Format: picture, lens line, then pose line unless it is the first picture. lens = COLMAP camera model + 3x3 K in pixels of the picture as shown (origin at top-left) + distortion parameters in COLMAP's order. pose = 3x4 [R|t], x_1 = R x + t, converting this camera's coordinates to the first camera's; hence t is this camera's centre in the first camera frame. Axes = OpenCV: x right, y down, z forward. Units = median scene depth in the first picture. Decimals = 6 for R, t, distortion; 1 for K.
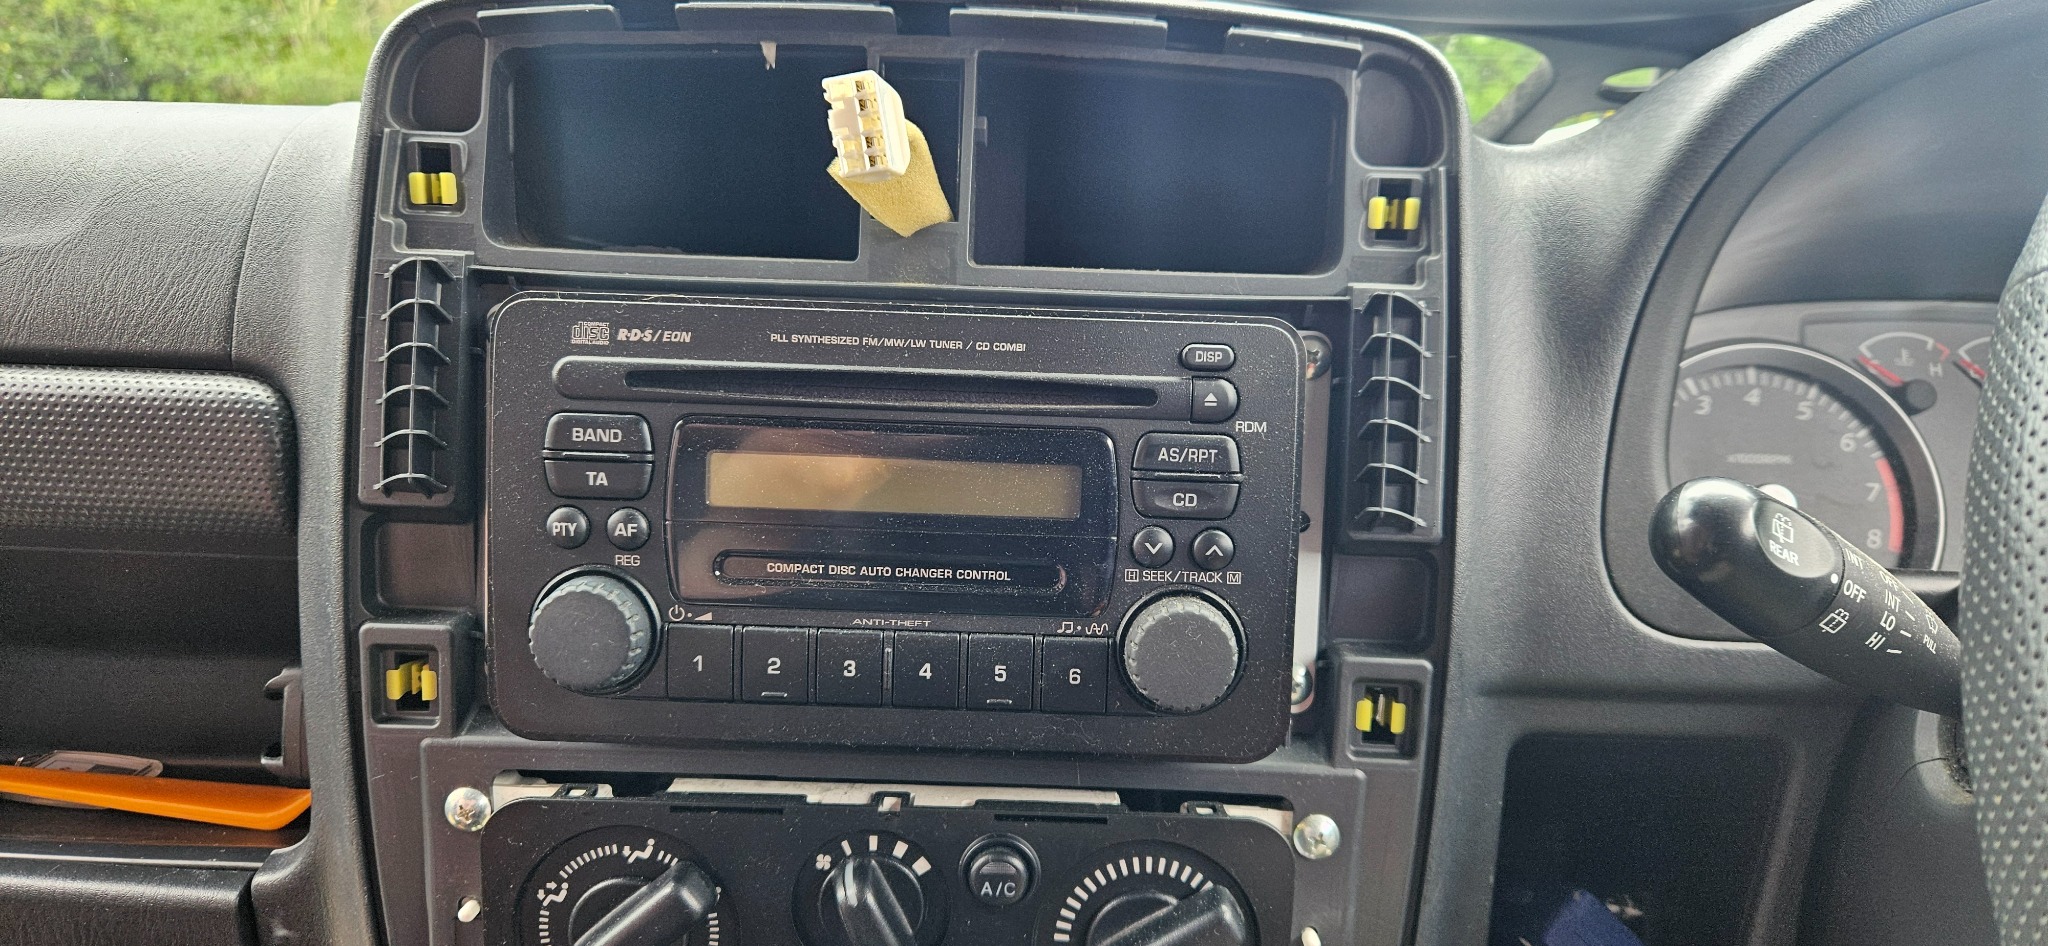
lens RADIAL K [[1397.5, 0, 1017.1], [0, 1397.5, 477.9], [0, 0, 1]] dist [0.025253, -0.033340]
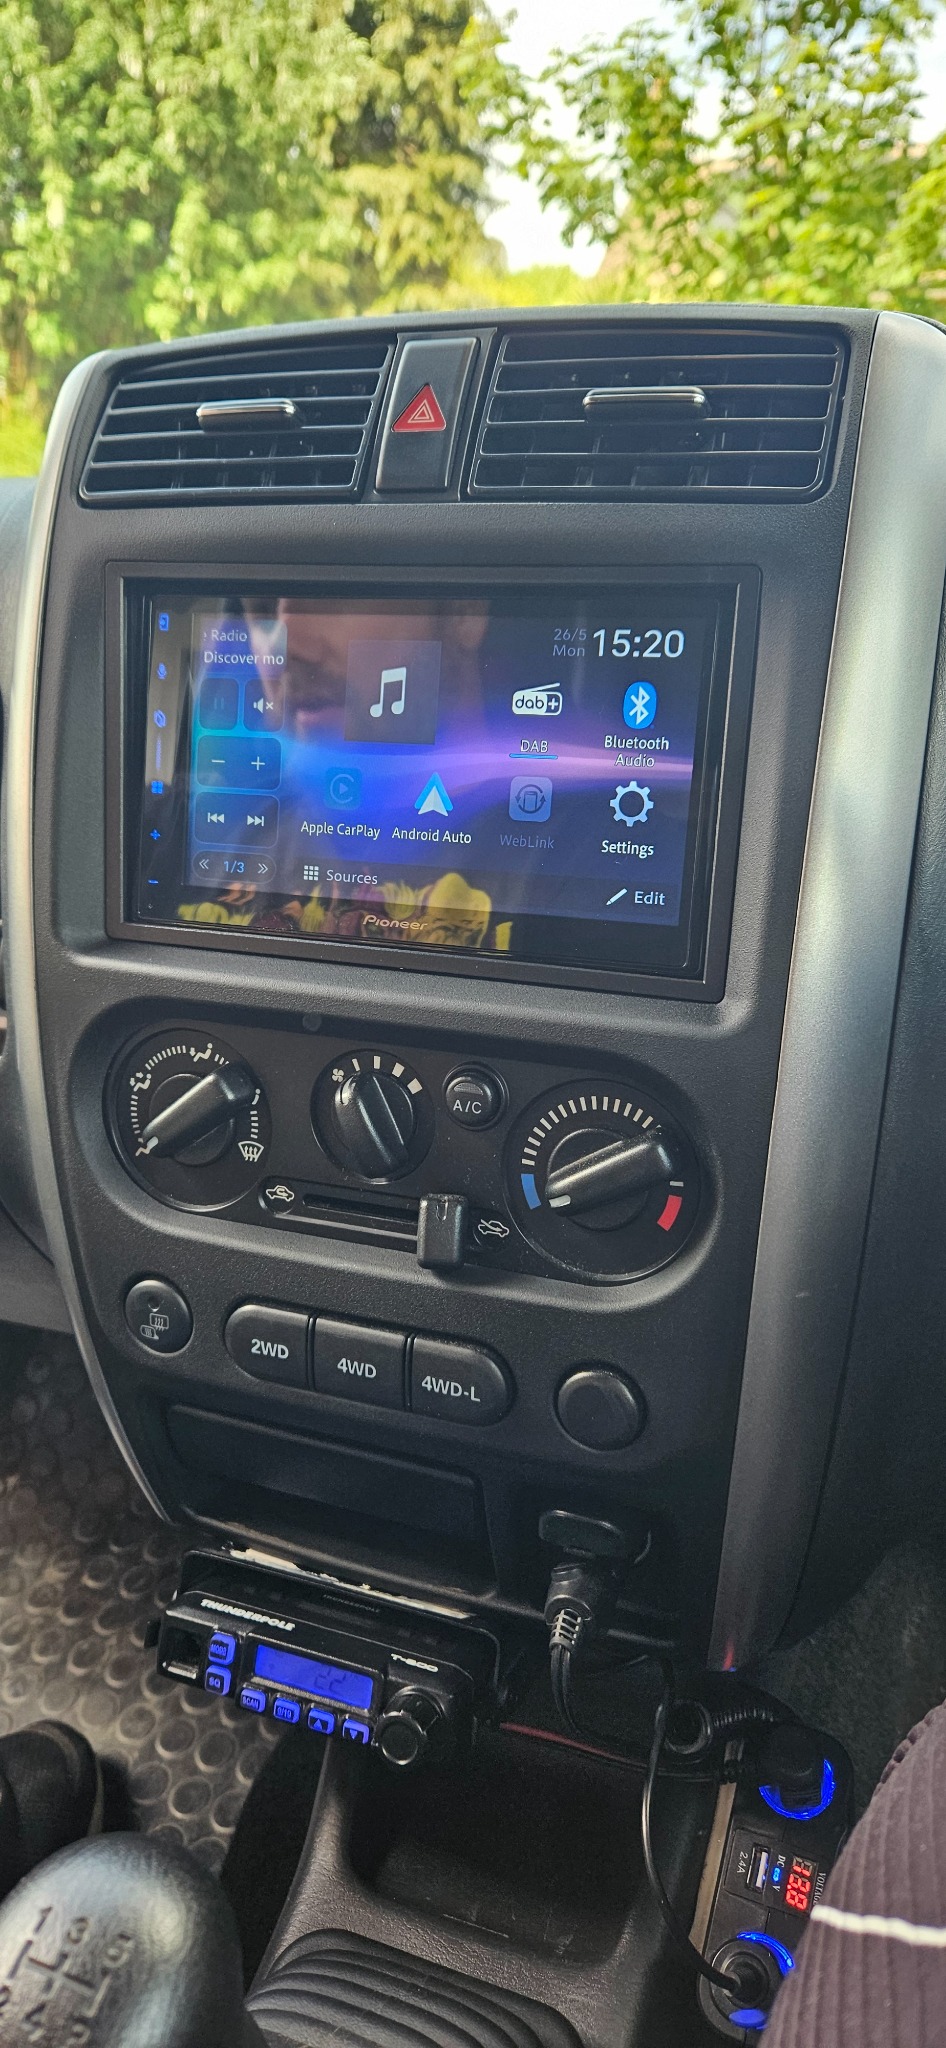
lens RADIAL K [[1397.5, 0, 473.9], [0, 1397.5, 1048.8], [0, 0, 1]] dist [0.025253, -0.033340]
pose [[0.940919, 0.083399, -0.328201, 0.366319], [-0.066475, 0.995830, 0.062474, 0.176995], [0.332043, -0.036966, 0.942540, -0.072888]]
